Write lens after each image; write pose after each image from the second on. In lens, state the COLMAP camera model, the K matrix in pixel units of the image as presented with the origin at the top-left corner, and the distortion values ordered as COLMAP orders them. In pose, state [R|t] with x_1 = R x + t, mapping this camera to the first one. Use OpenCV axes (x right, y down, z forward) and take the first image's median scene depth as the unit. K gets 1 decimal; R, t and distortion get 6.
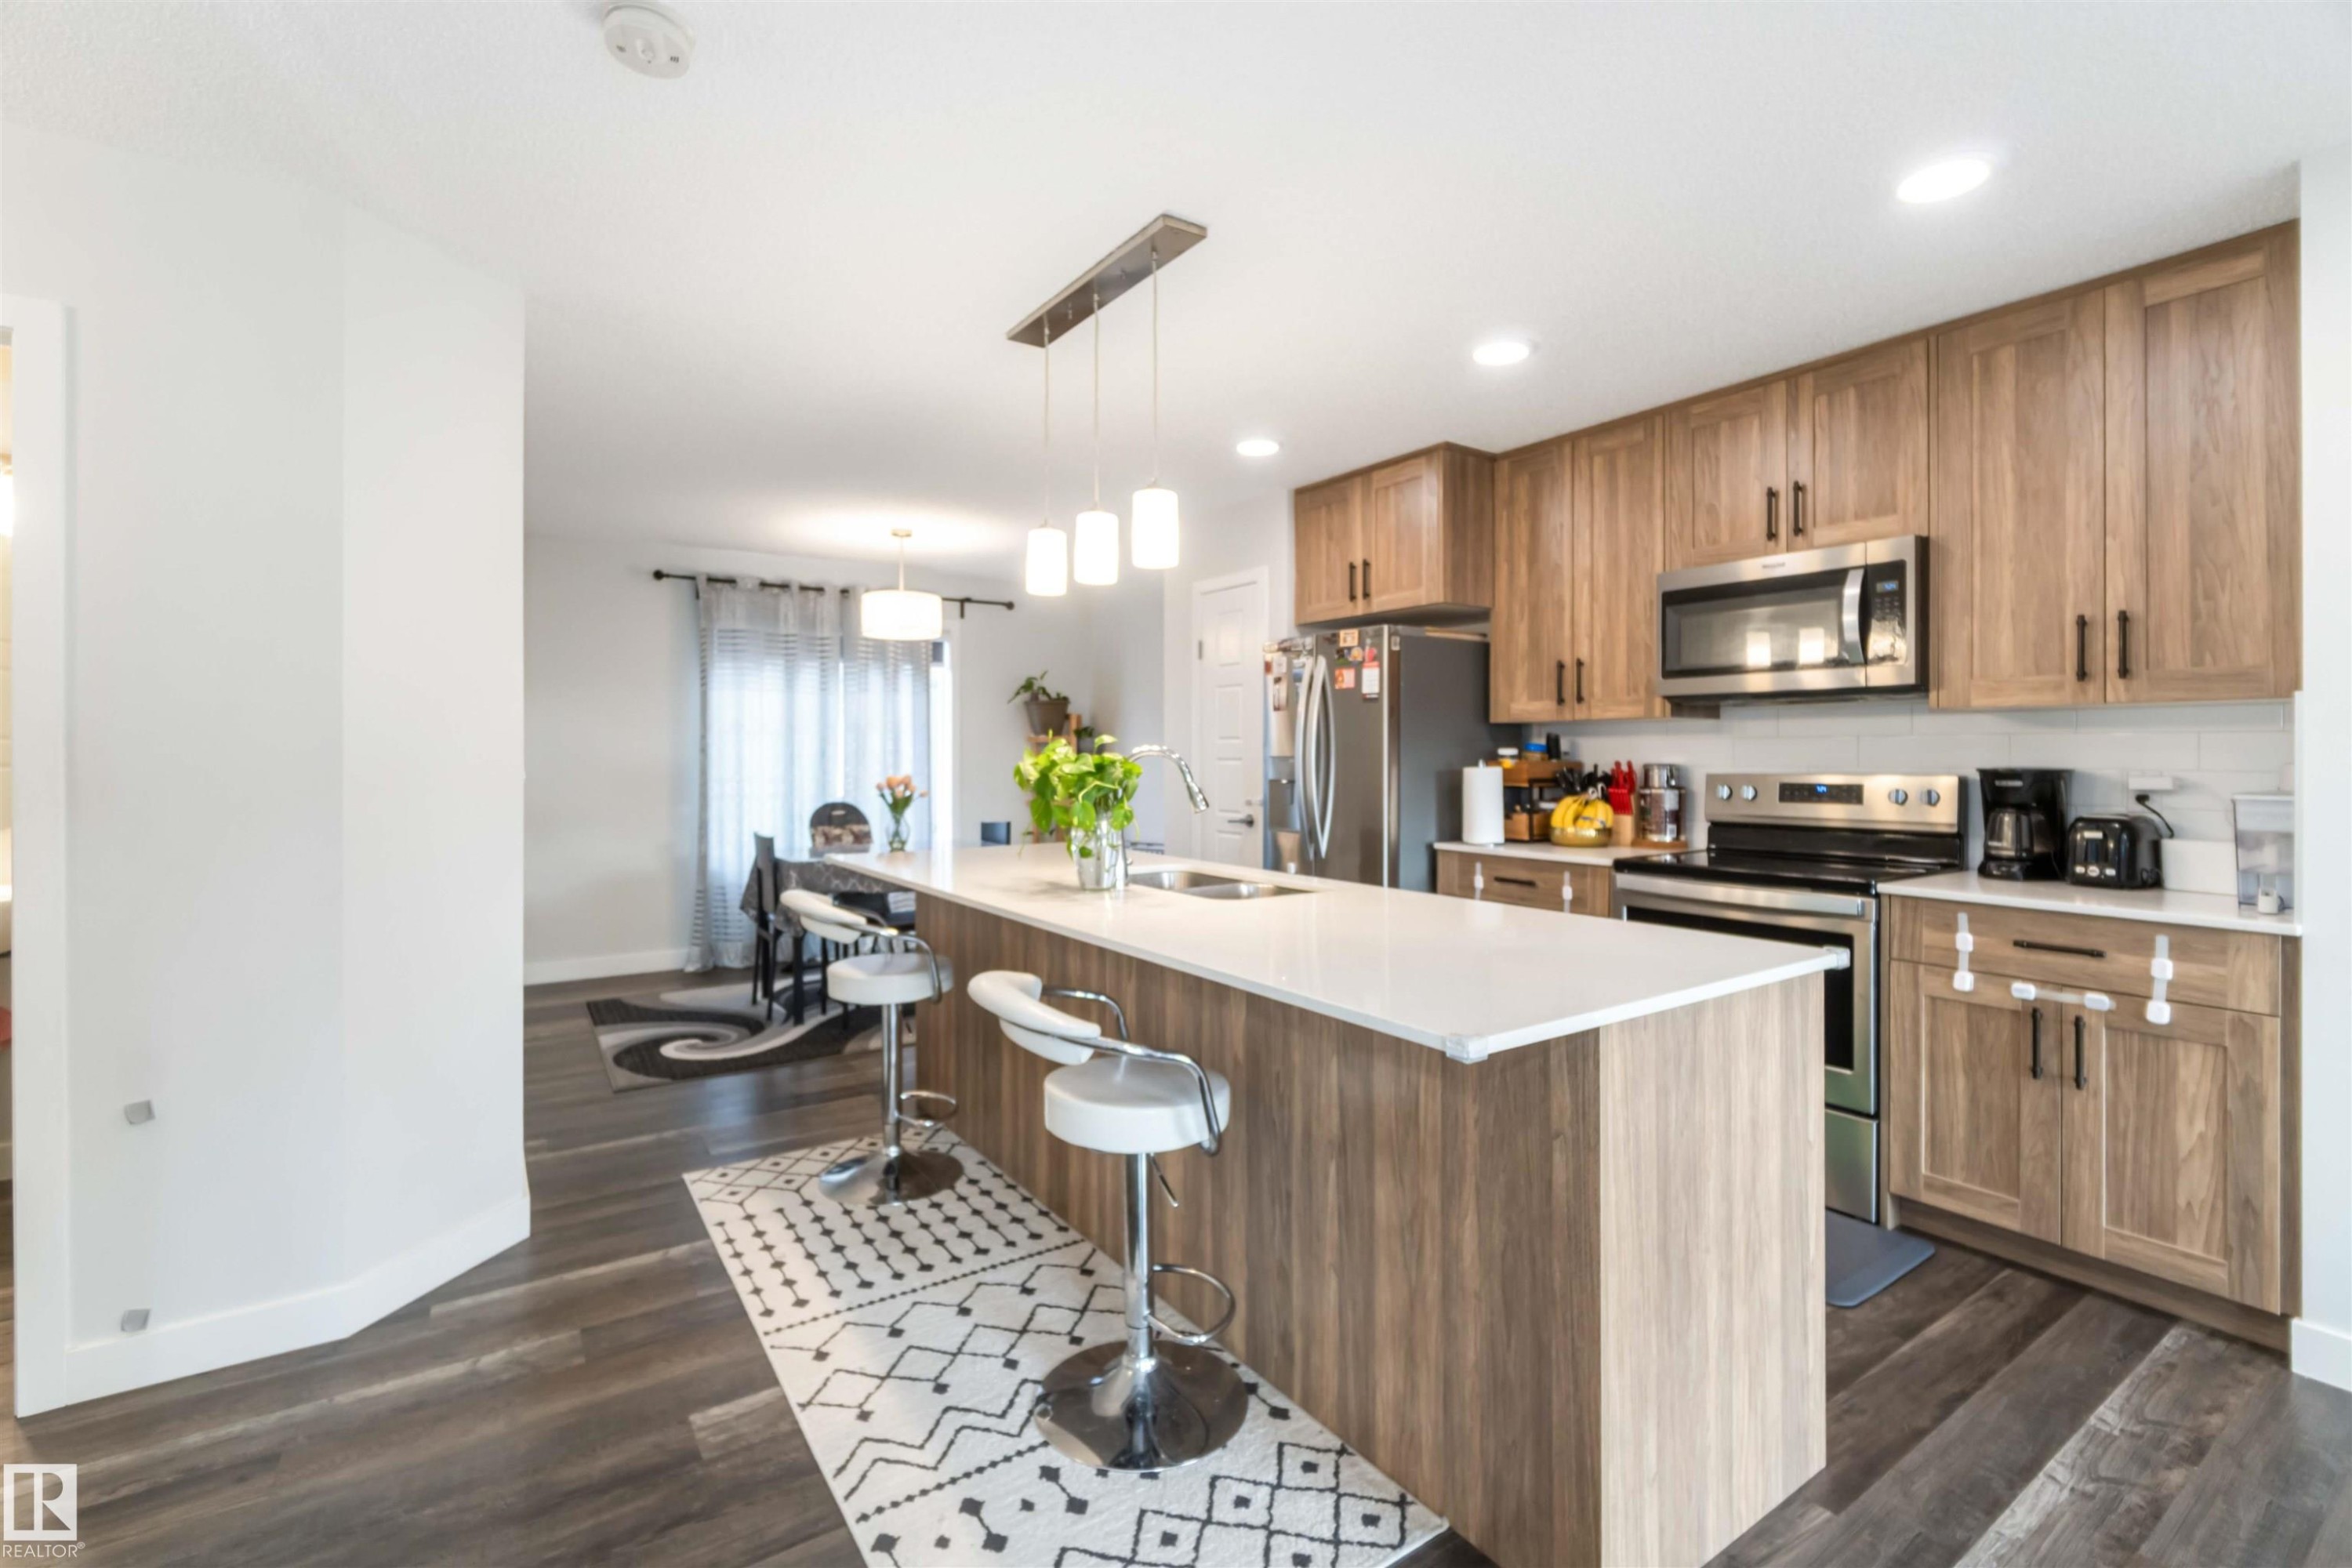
lens RADIAL K [[1033.4, 0, 1178.2], [0, 1033.4, 750.7], [0, 0, 1]] dist [-0.003255, -0.000123]
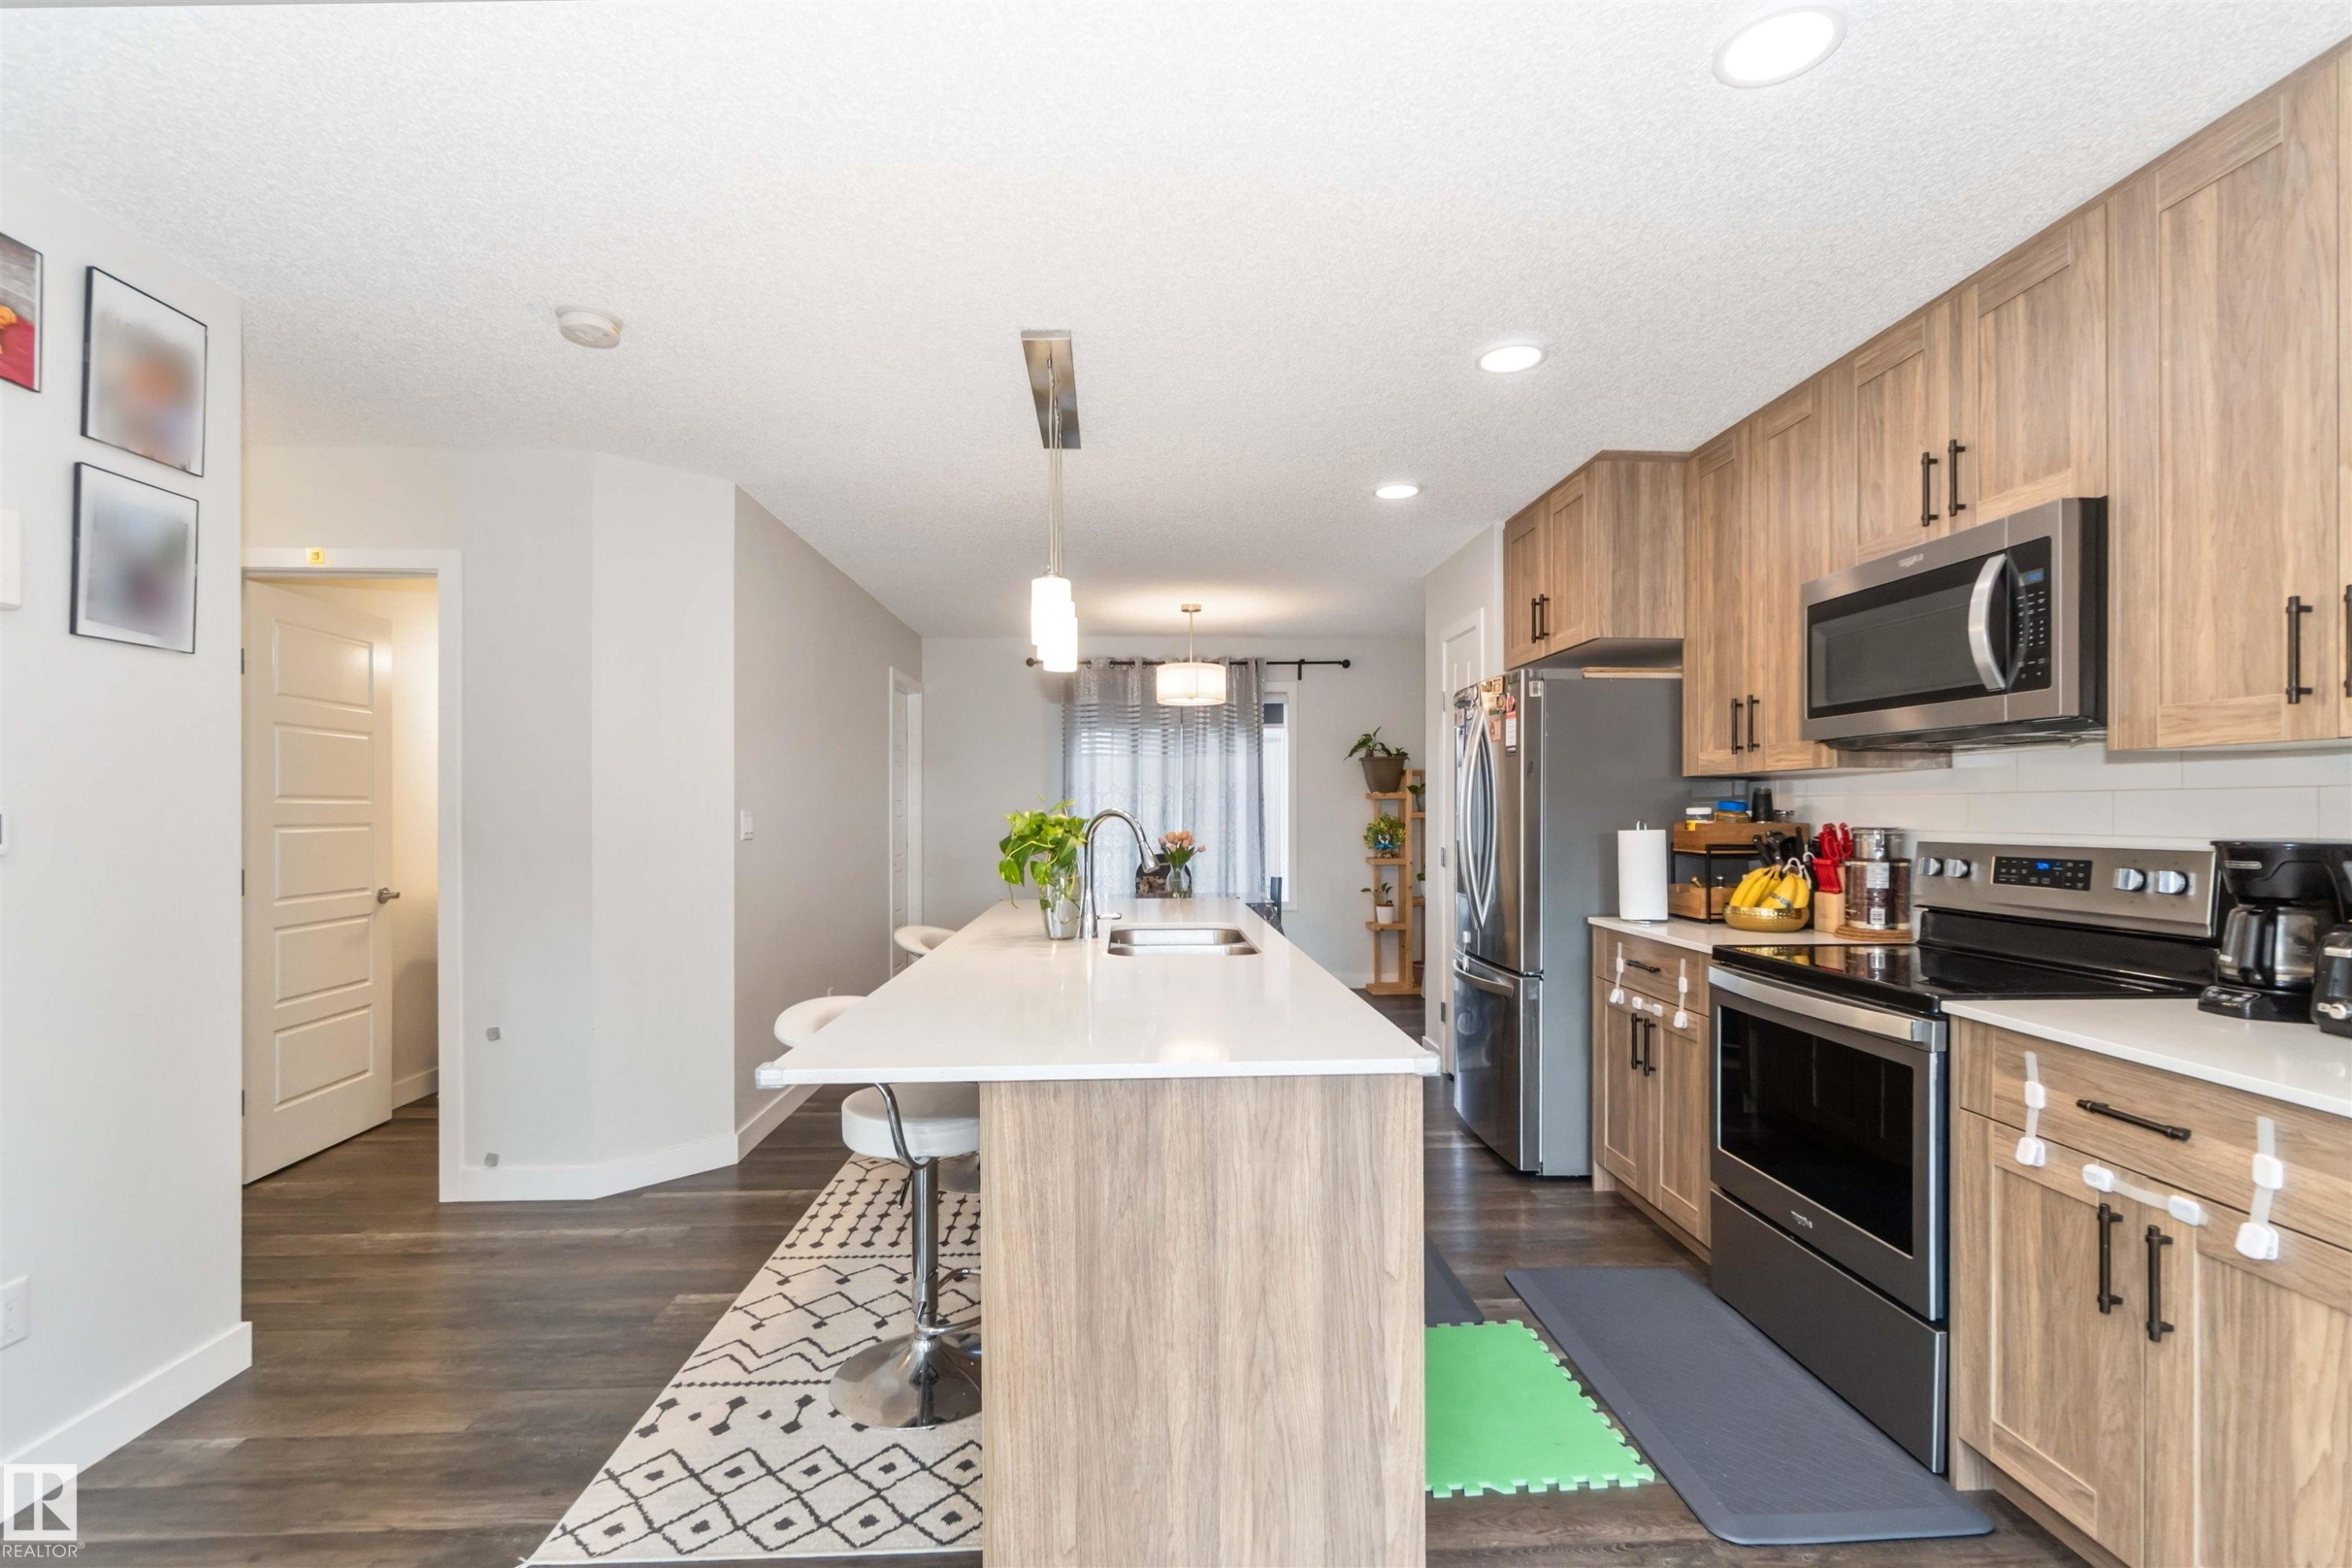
lens RADIAL K [[1048.0, 0, 1179.7], [0, 1048.0, 805.4], [0, 0, 1]] dist [-0.003770, 0.000449]
pose [[0.855101, -0.002349, -0.518455, 0.633842], [0.002913, 0.999996, 0.000273, -0.008100], [0.518453, -0.001744, 0.855105, 0.113556]]
